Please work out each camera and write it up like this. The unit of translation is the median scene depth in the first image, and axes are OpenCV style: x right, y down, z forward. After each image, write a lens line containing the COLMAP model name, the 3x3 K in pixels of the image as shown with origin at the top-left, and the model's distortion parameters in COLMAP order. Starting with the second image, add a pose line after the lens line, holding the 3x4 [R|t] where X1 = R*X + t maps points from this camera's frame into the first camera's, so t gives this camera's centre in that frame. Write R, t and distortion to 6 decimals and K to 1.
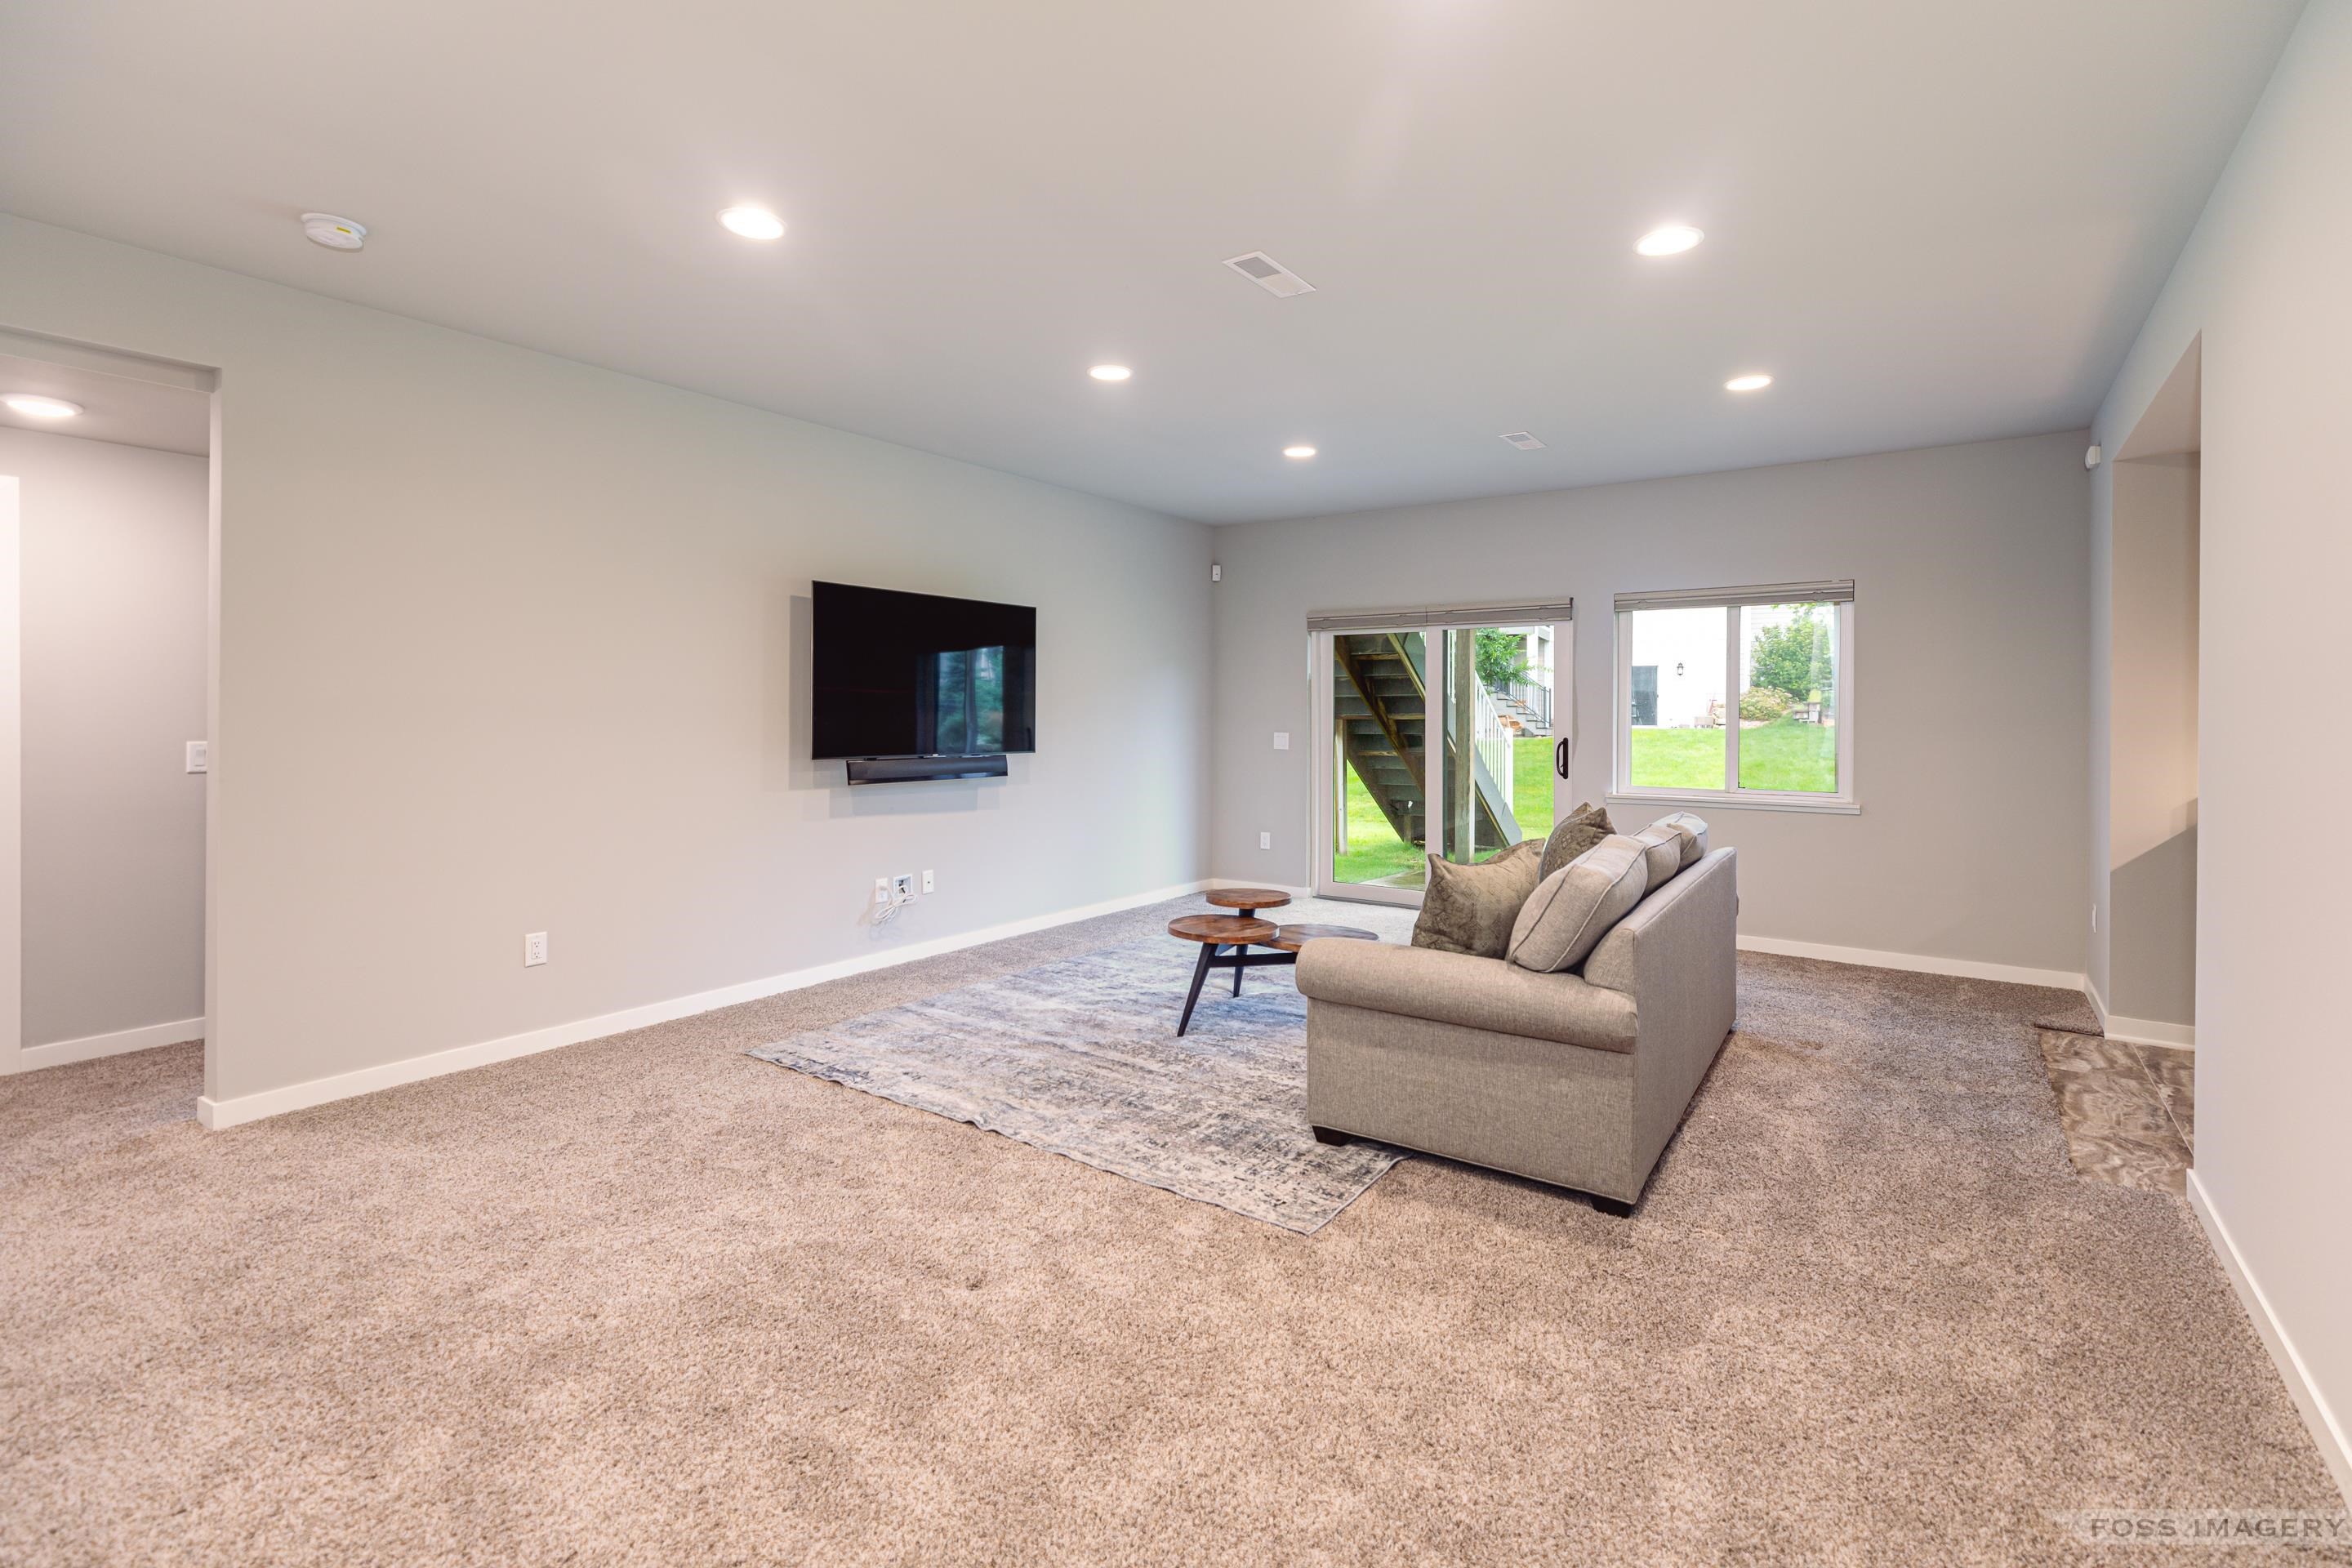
lens RADIAL K [[1067.6, 0, 1167.9], [0, 1067.6, 711.4], [0, 0, 1]] dist [0.005563, 0.000335]
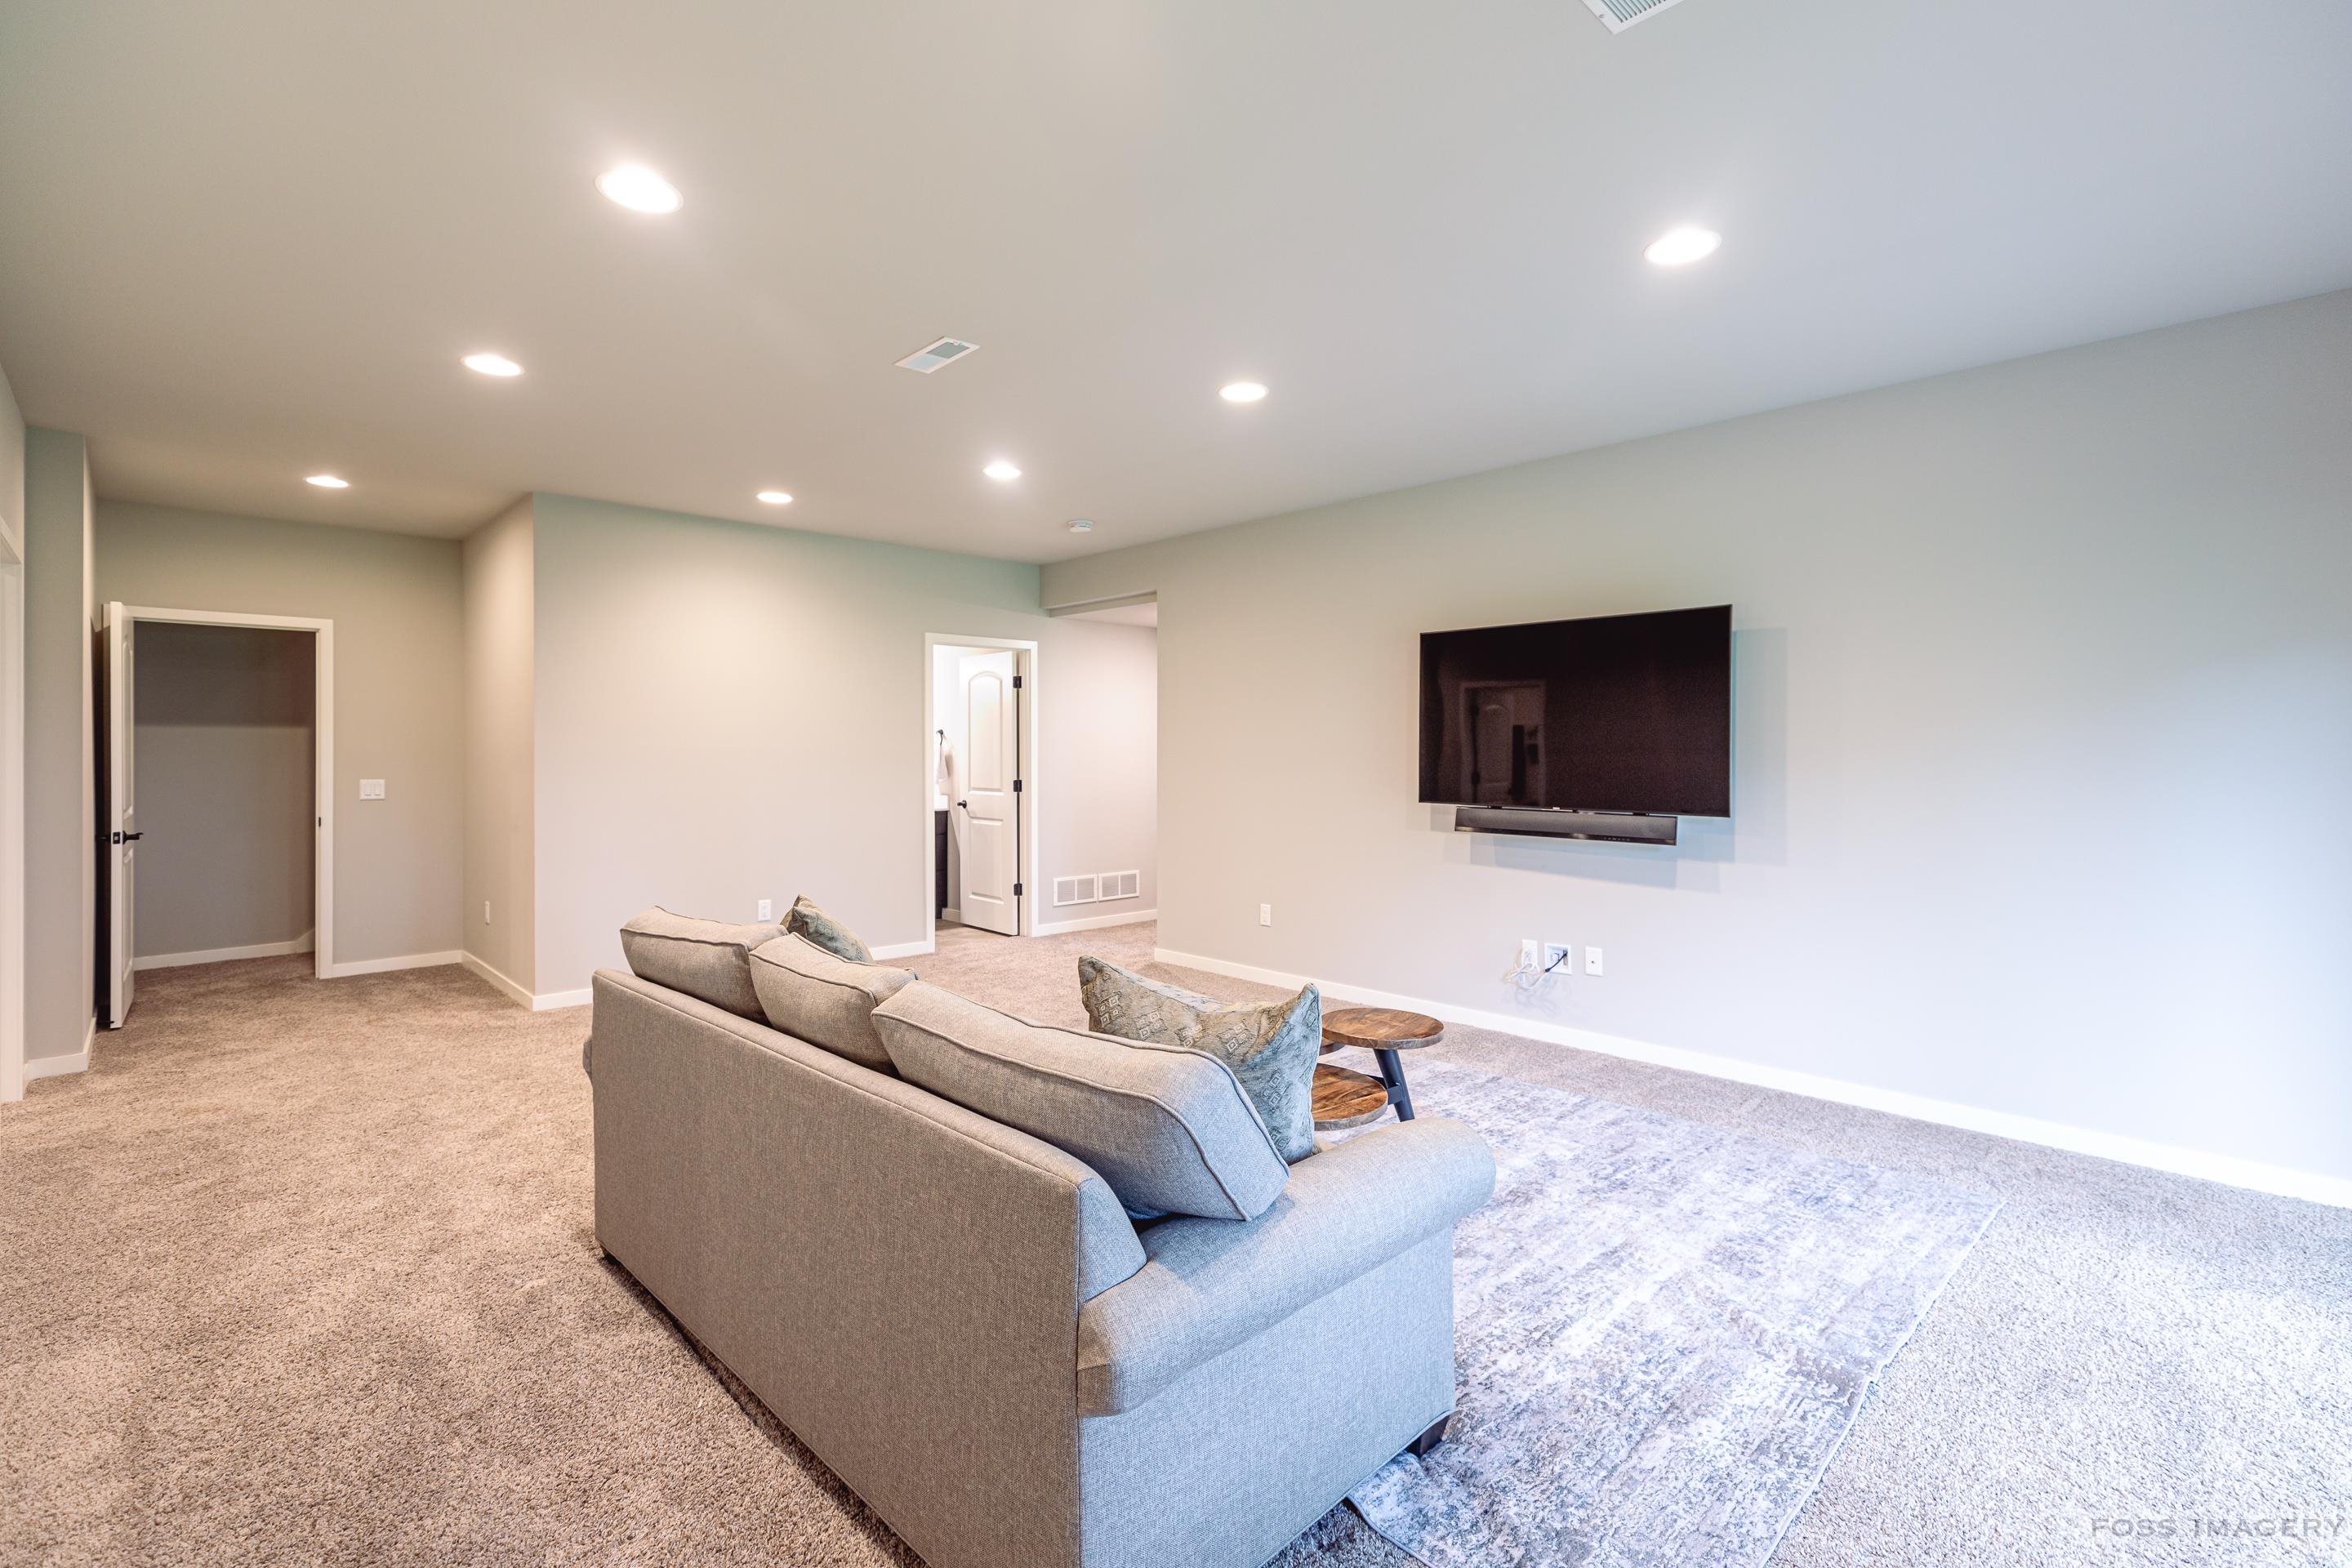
lens RADIAL K [[1067.6, 0, 1215.0], [0, 1067.6, 767.4], [0, 0, 1]] dist [0.005563, 0.000335]
pose [[-0.157781, 0.010107, -0.987422, 0.892587], [-0.000610, 0.999946, 0.010333, -0.000469], [0.987474, 0.002233, -0.157767, 1.161439]]
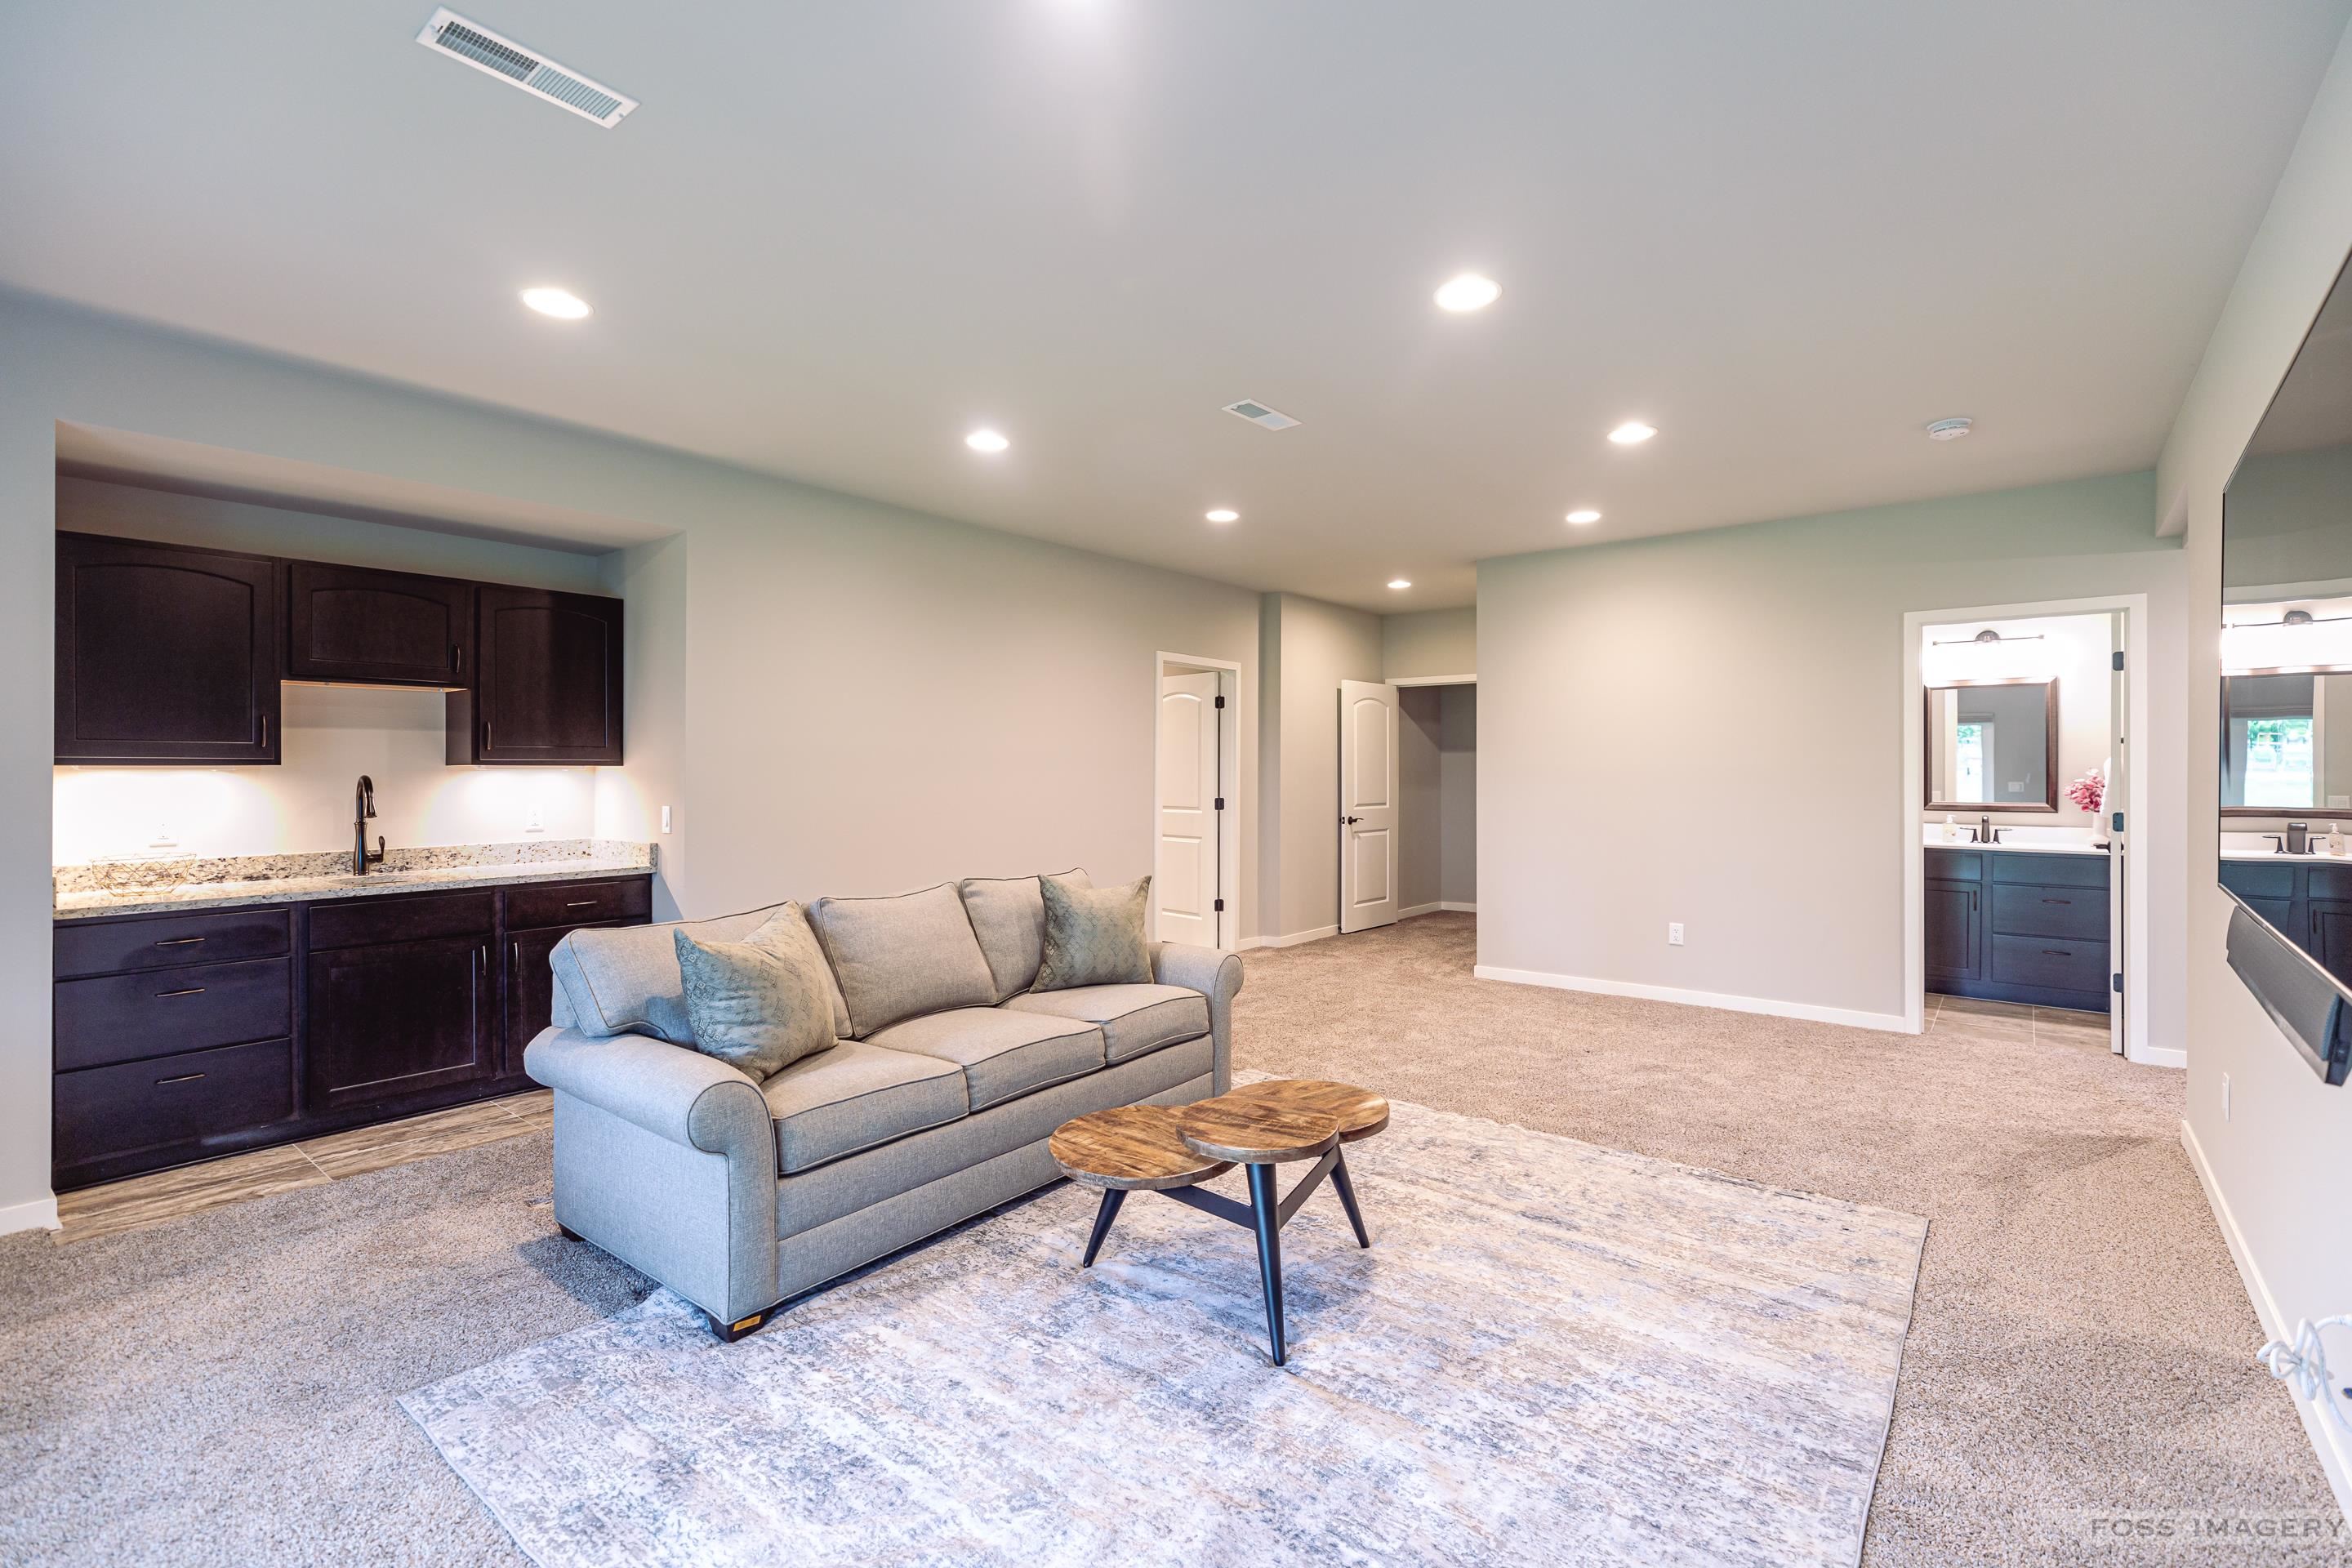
lens RADIAL K [[1067.6, 0, 1182.7], [0, 1067.6, 765.5], [0, 0, 1]] dist [0.005563, 0.000335]
pose [[-0.998797, -0.004332, 0.048845, 0.099906], [-0.004560, 0.999979, -0.004556, -0.001150], [-0.048824, -0.004773, -0.998796, 1.775539]]
